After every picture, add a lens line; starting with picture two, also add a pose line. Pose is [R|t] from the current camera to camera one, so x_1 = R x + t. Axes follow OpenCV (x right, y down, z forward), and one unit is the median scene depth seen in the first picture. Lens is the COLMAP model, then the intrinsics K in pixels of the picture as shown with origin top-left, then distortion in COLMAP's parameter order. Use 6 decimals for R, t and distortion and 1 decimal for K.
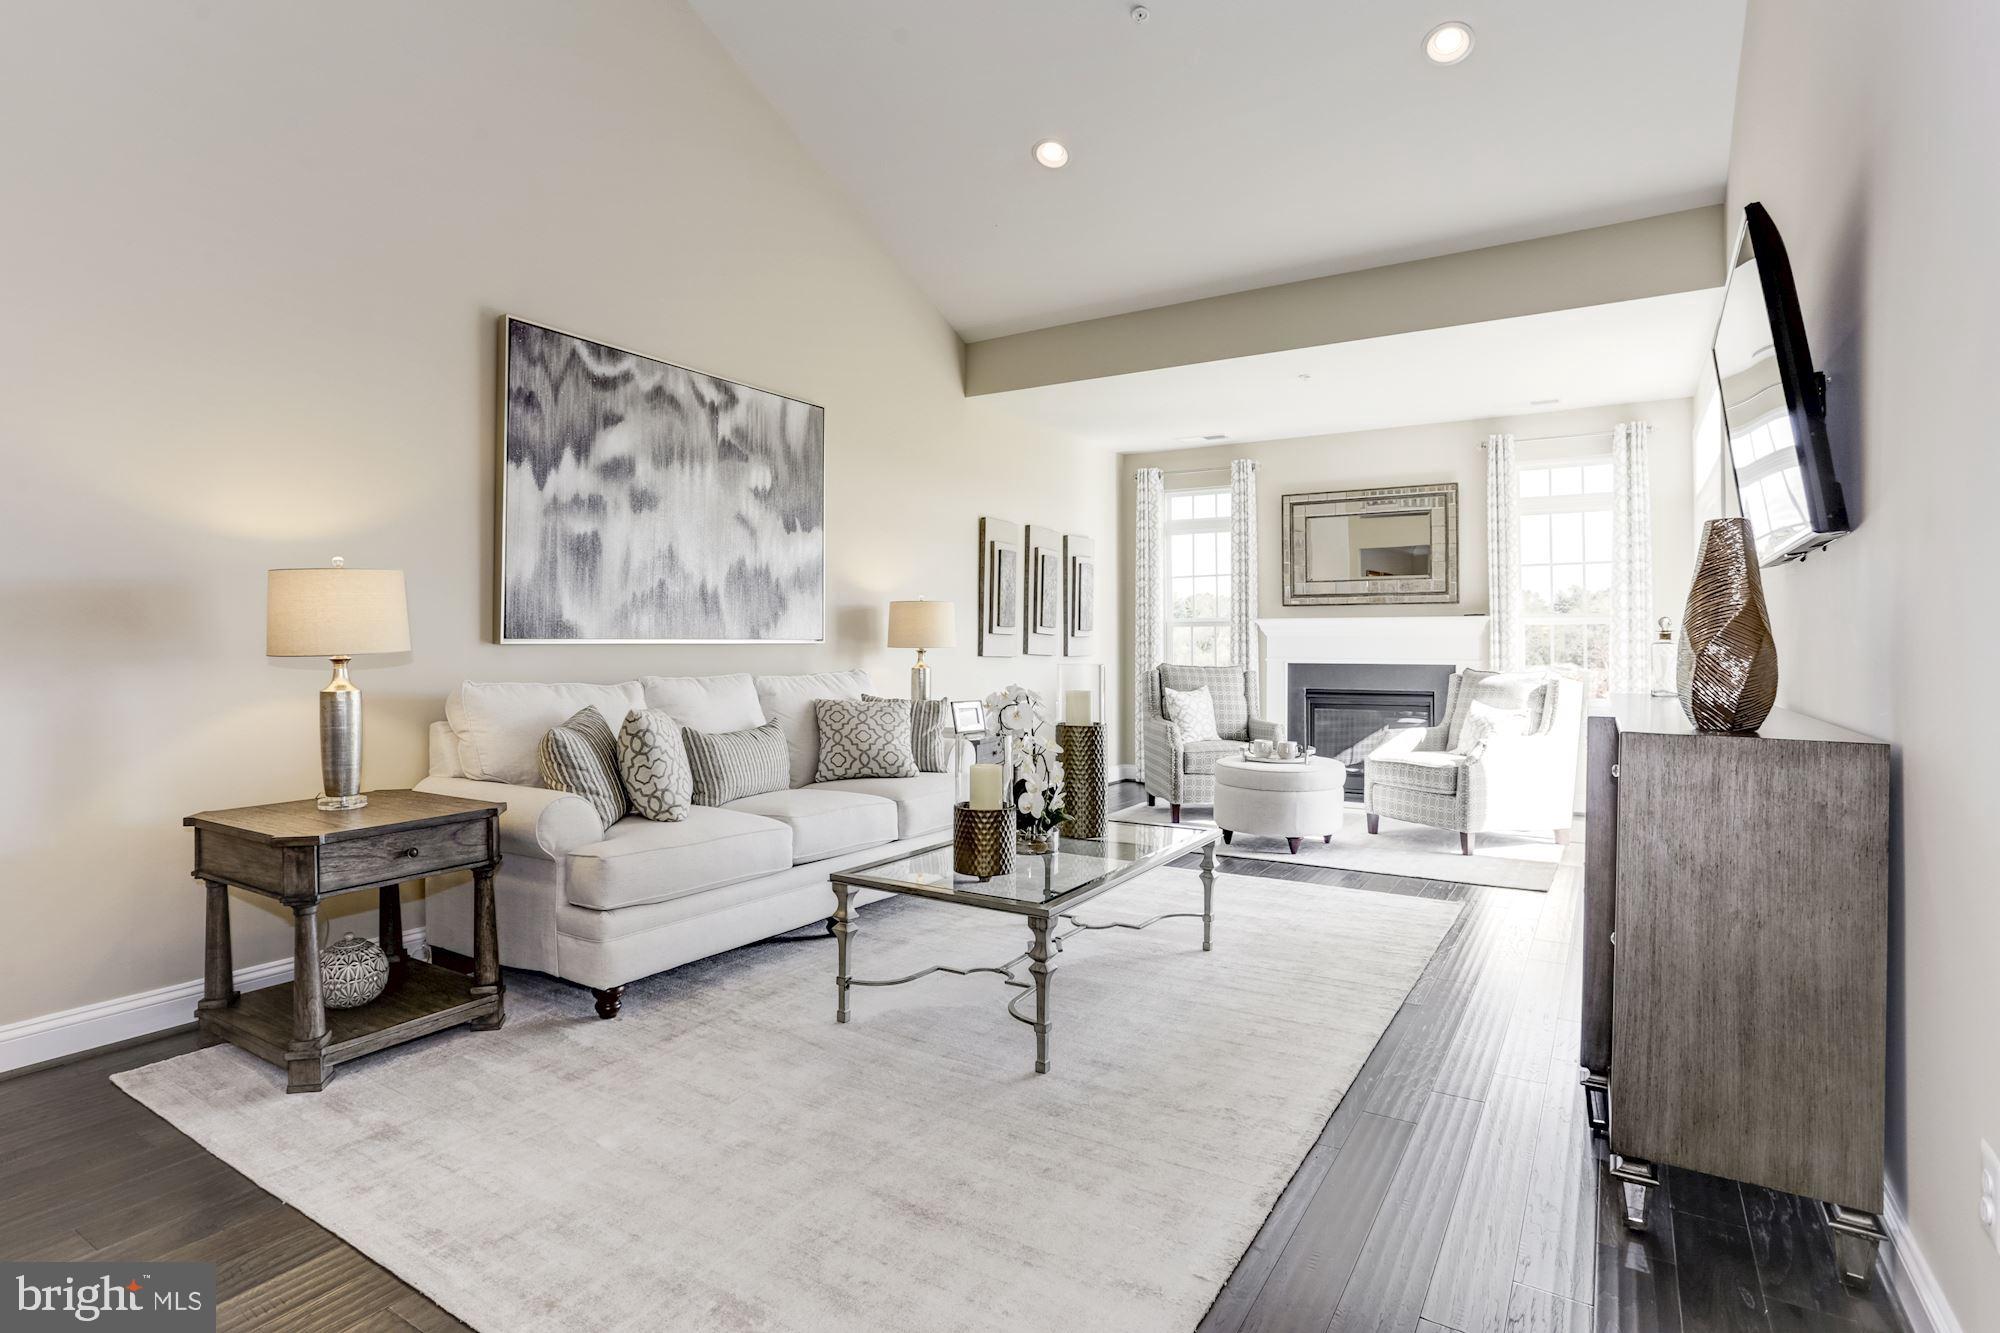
lens RADIAL K [[1011.4, 0, 974.9], [0, 1011.4, 631.1], [0, 0, 1]] dist [-0.058082, 0.006828]
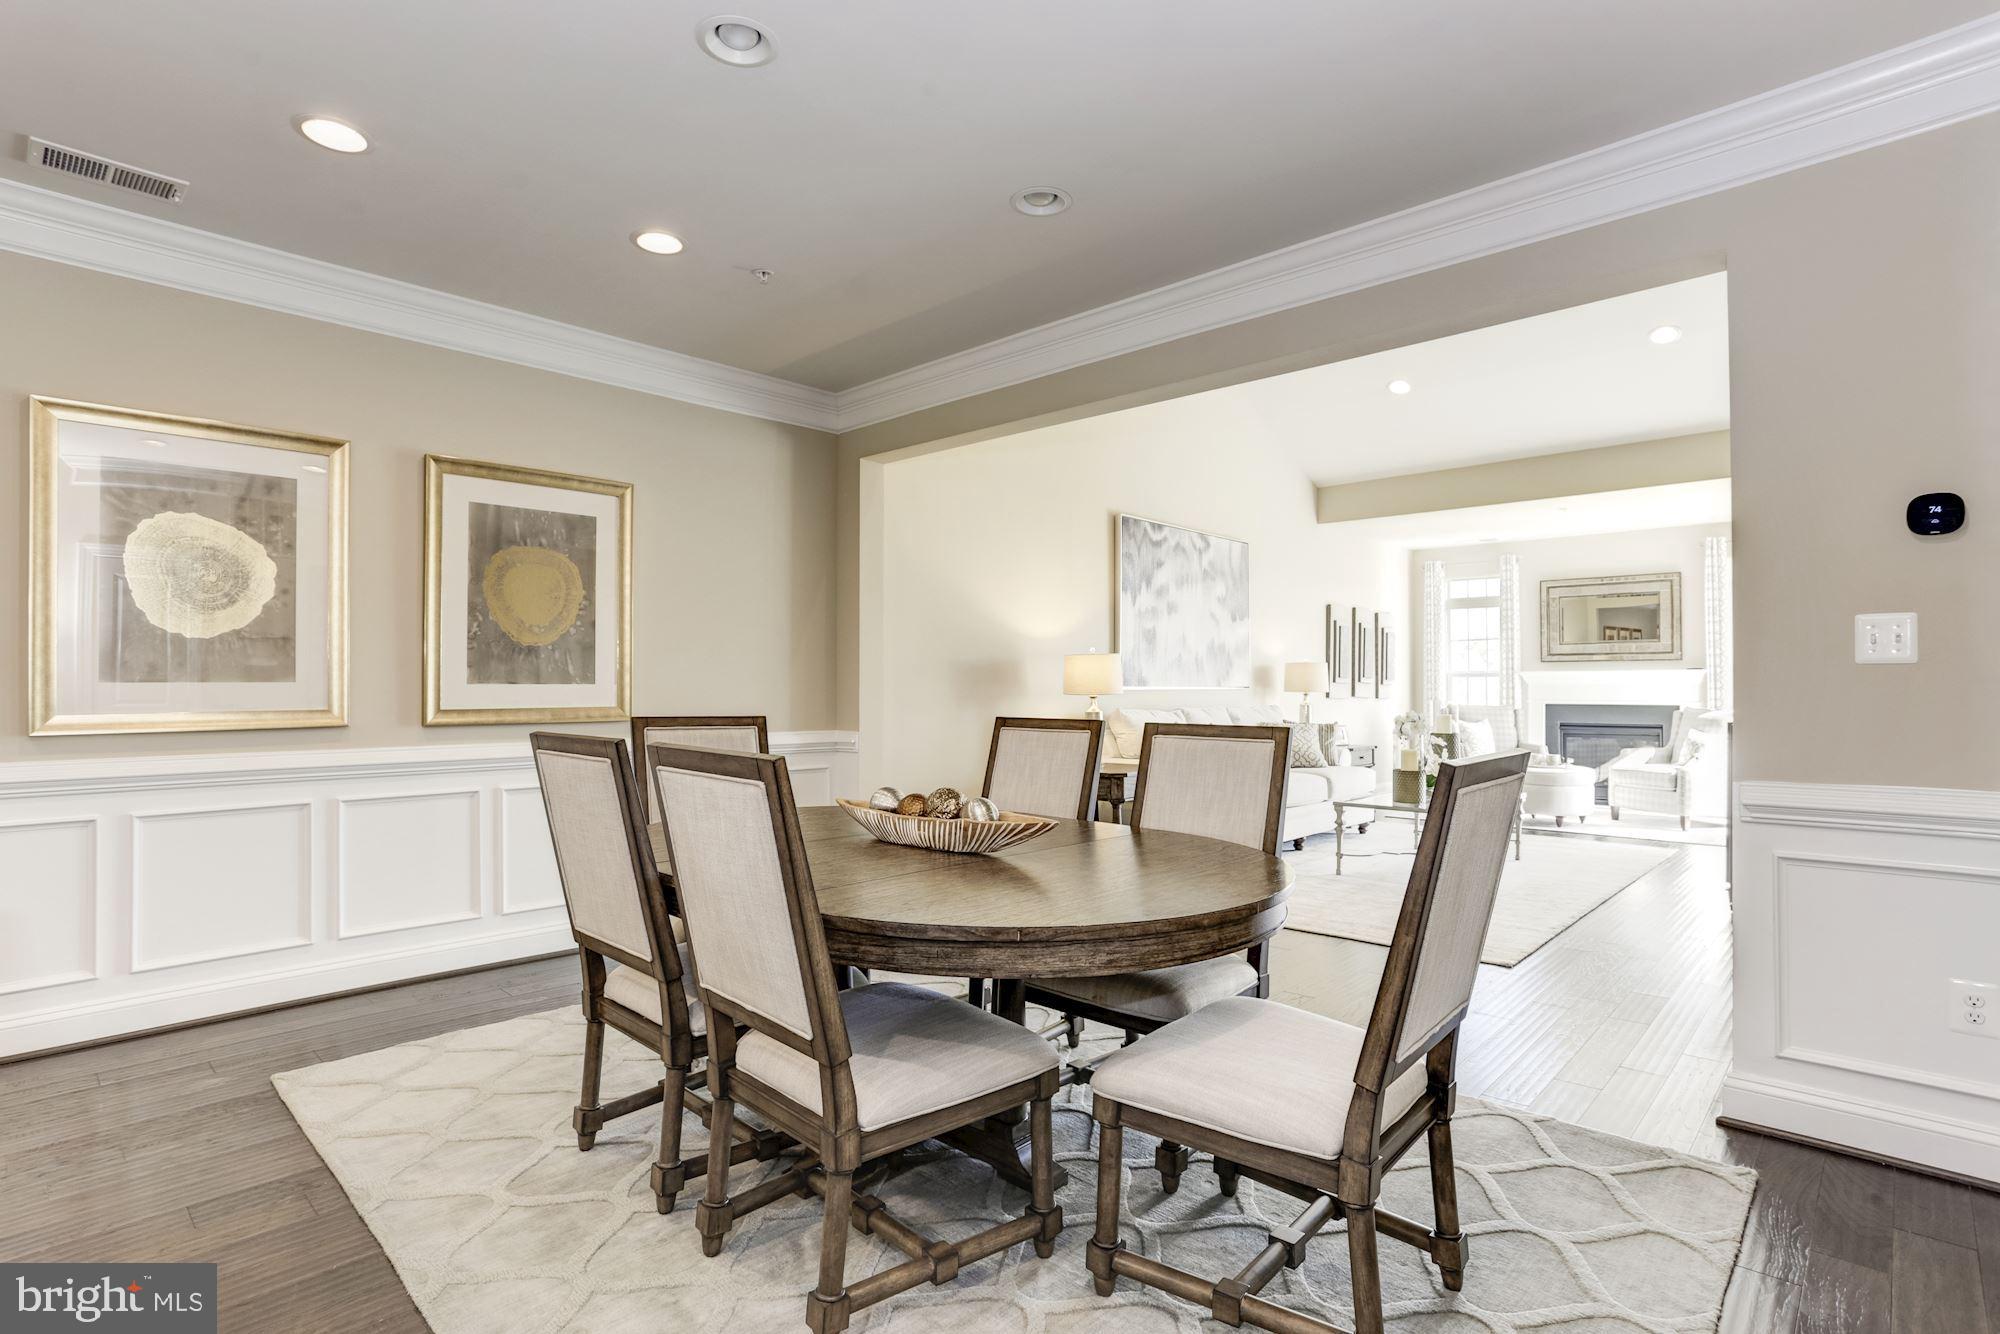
lens RADIAL K [[958.6, 0, 994.6], [0, 958.6, 677.3], [0, 0, 1]] dist [-0.047643, 0.006295]
pose [[0.981107, -0.000965, -0.193465, -0.247637], [0.000855, 0.999999, -0.000650, -0.005718], [0.193465, 0.000472, 0.981107, -0.570154]]
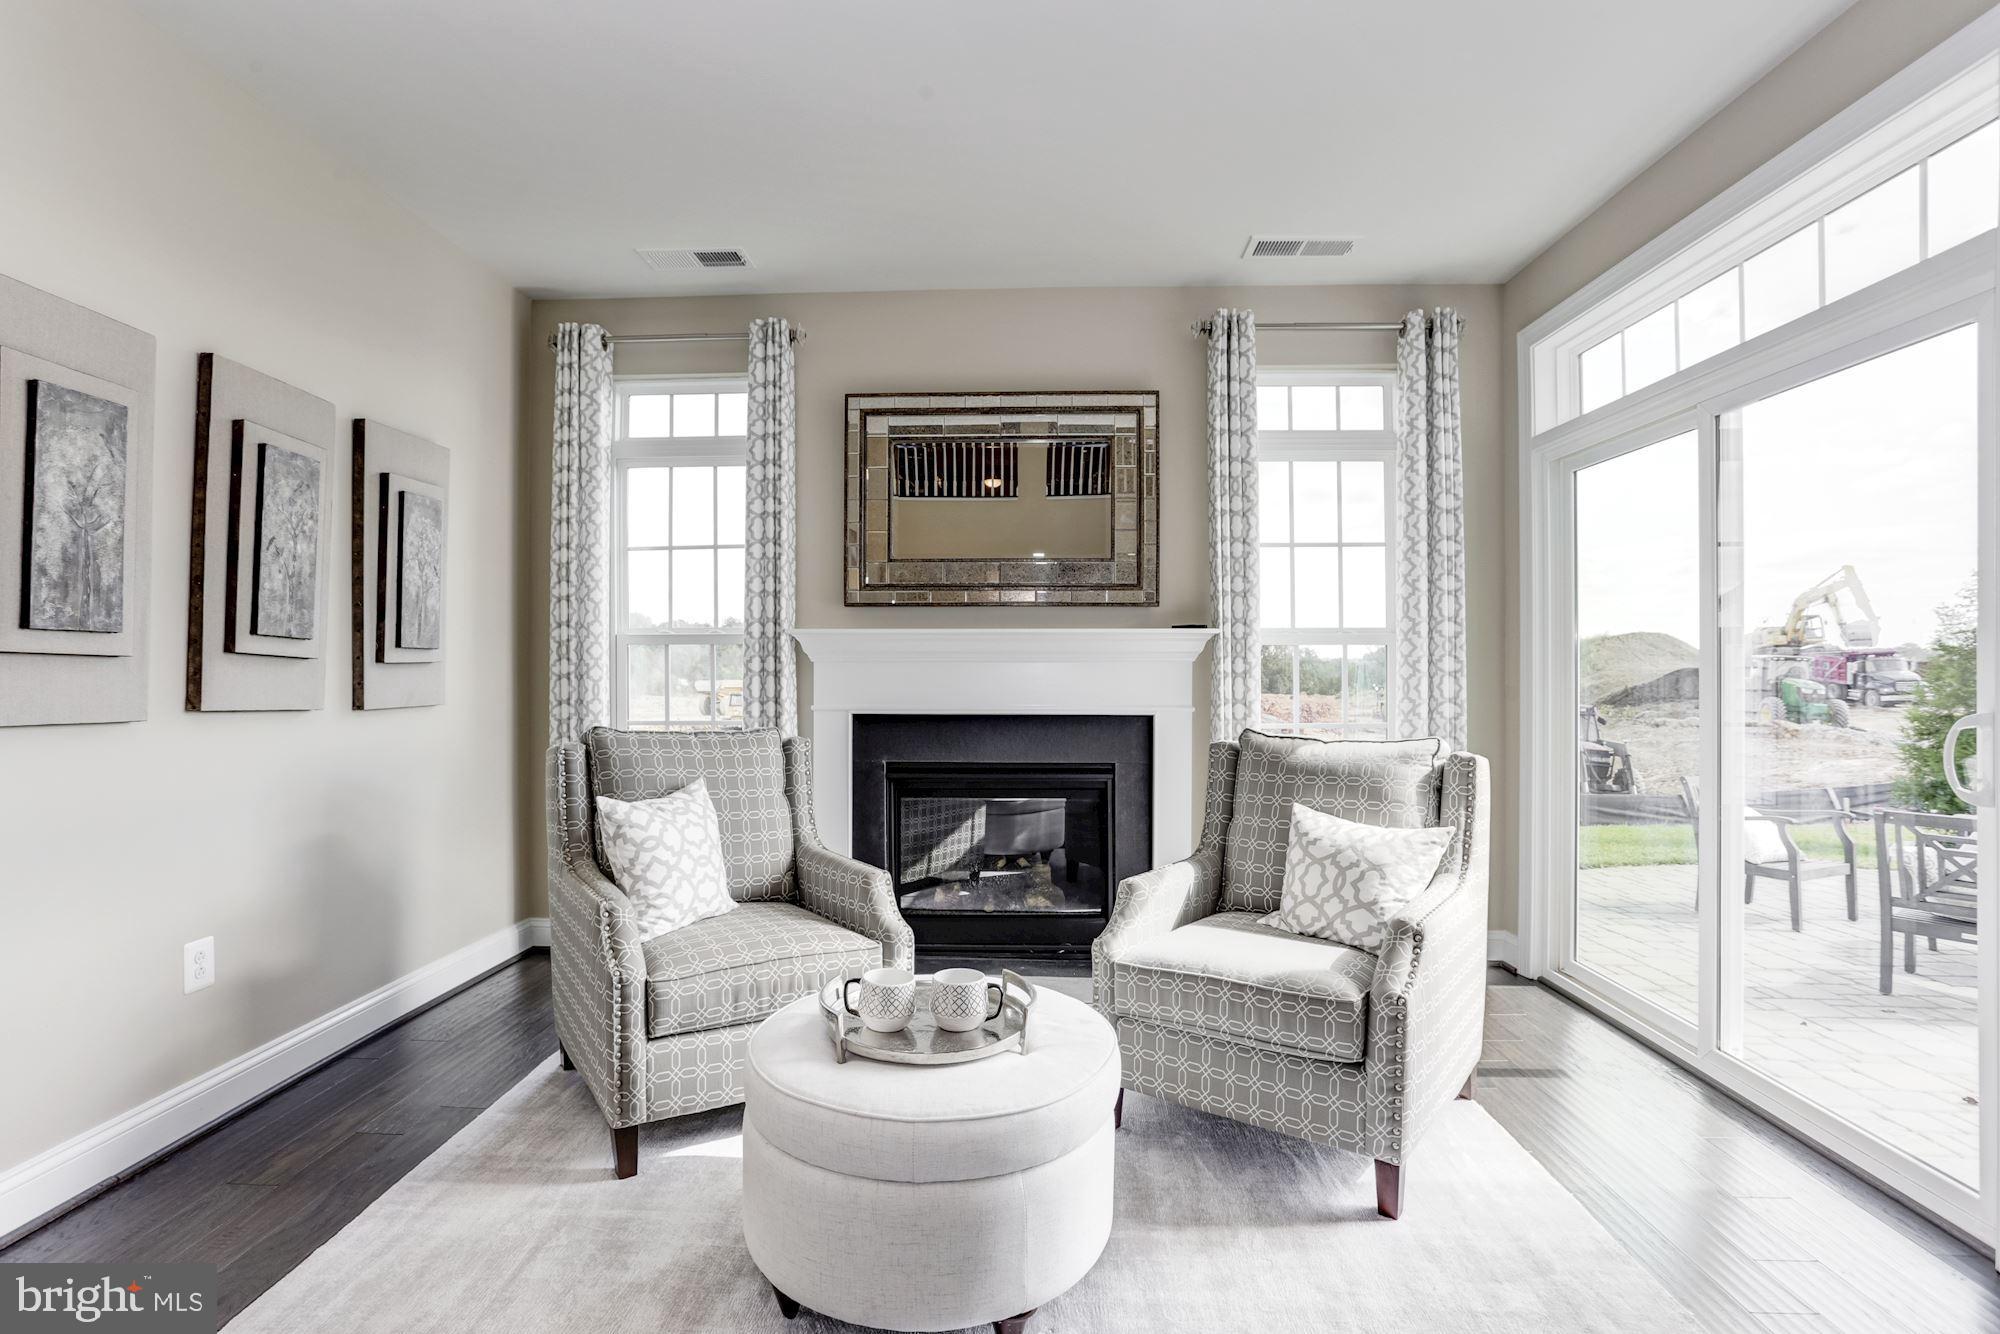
lens RADIAL K [[958.6, 0, 989.2], [0, 958.6, 679.9], [0, 0, 1]] dist [-0.047643, 0.006295]
pose [[0.860103, -0.005666, 0.510090, 0.163414], [-0.005775, 0.999766, 0.020844, 0.004197], [-0.510088, -0.020873, 0.859869, 0.752351]]
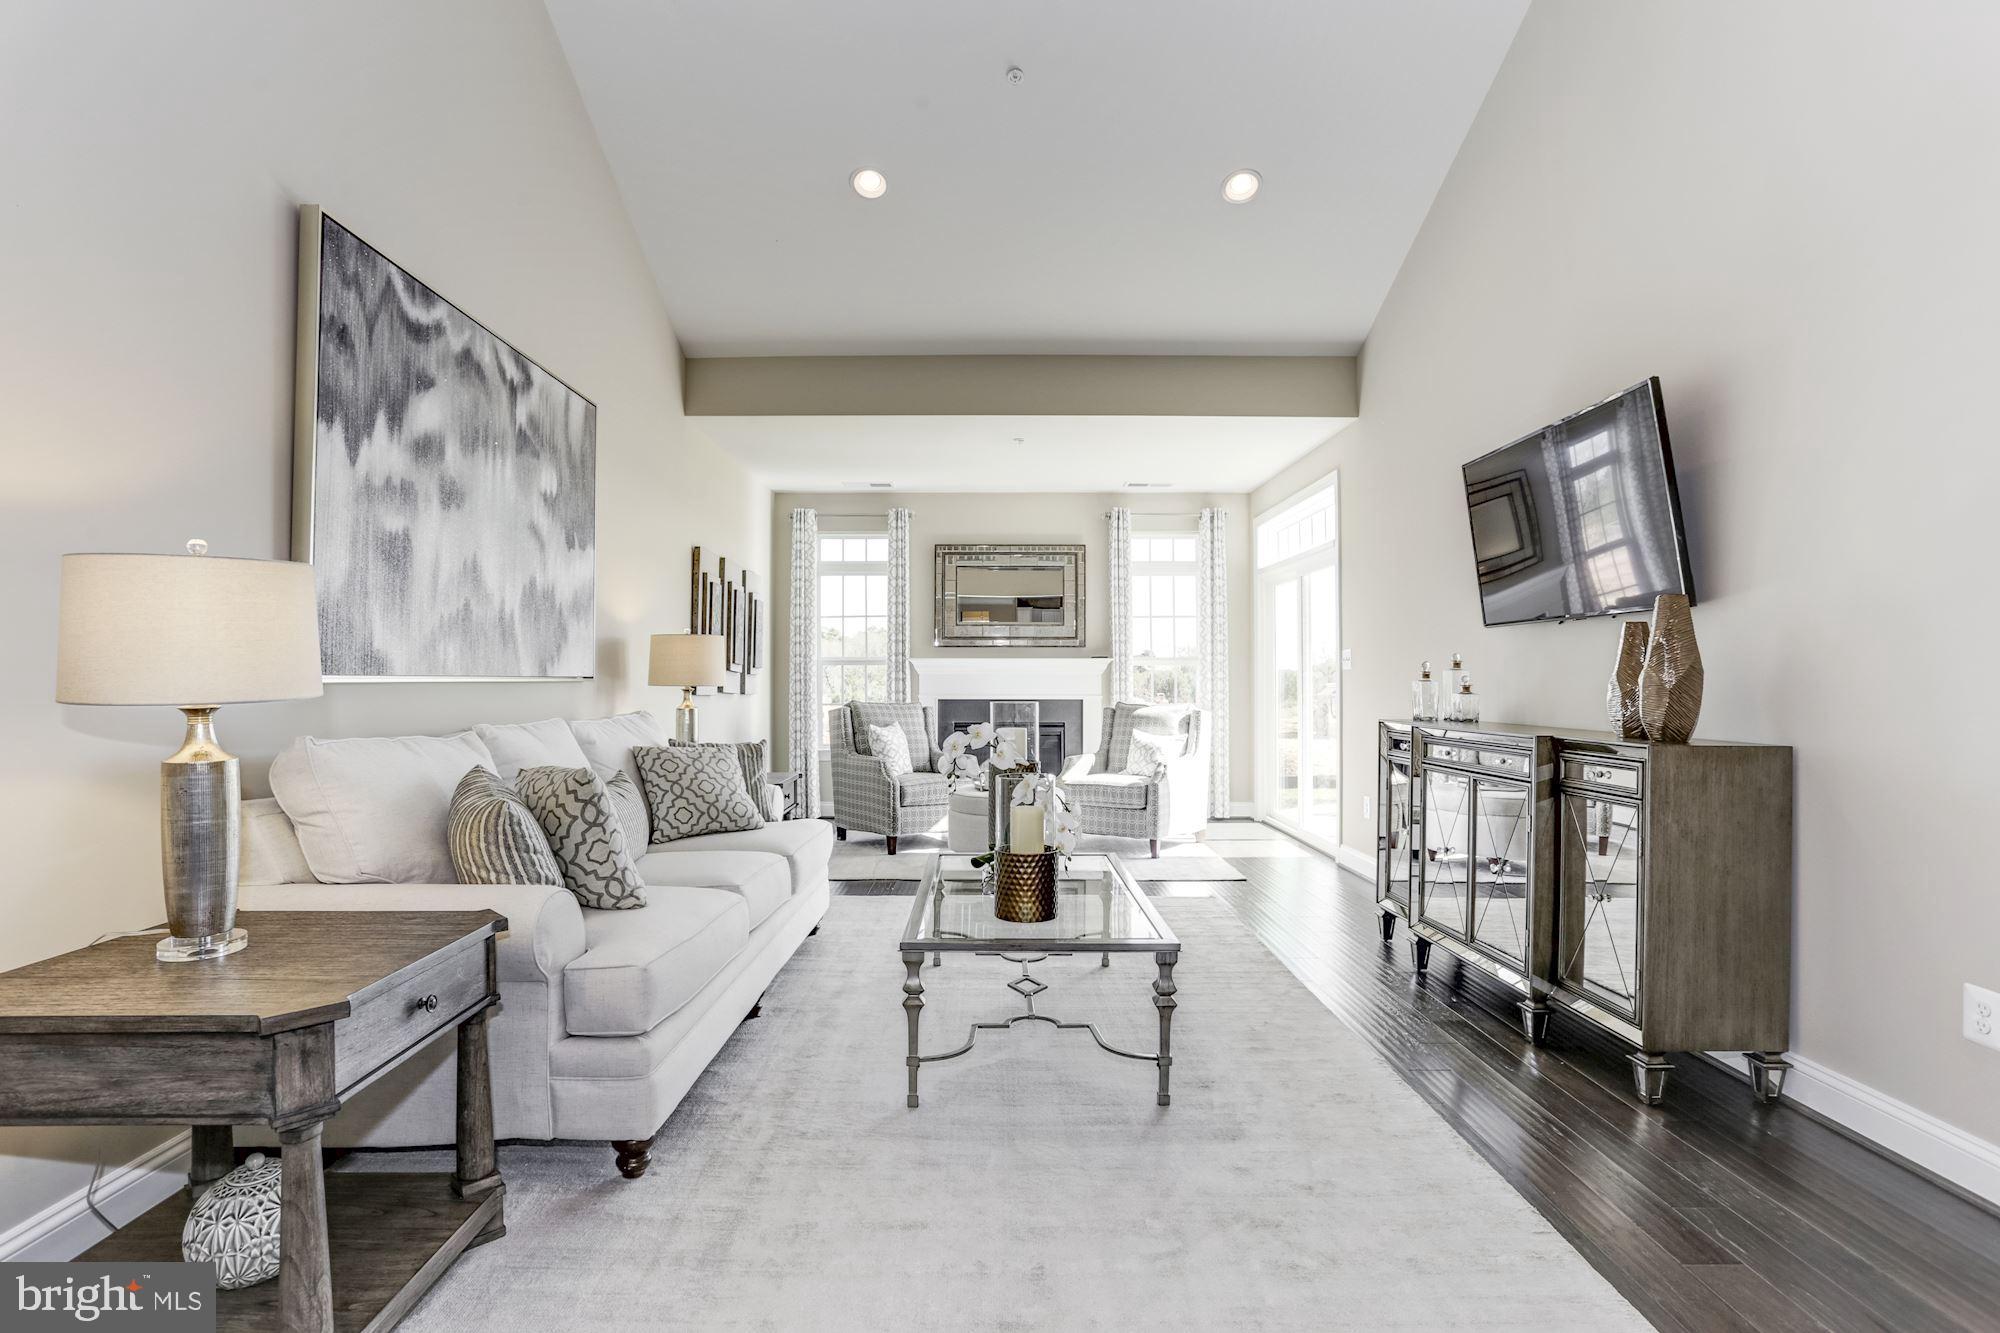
lens RADIAL K [[958.6, 0, 981.9], [0, 958.6, 669.4], [0, 0, 1]] dist [-0.047643, 0.006295]
pose [[0.841406, 0.005935, 0.540371, -0.299923], [-0.006055, 0.999980, -0.001556, 0.001309], [-0.540369, -0.001963, 0.841426, 0.142584]]
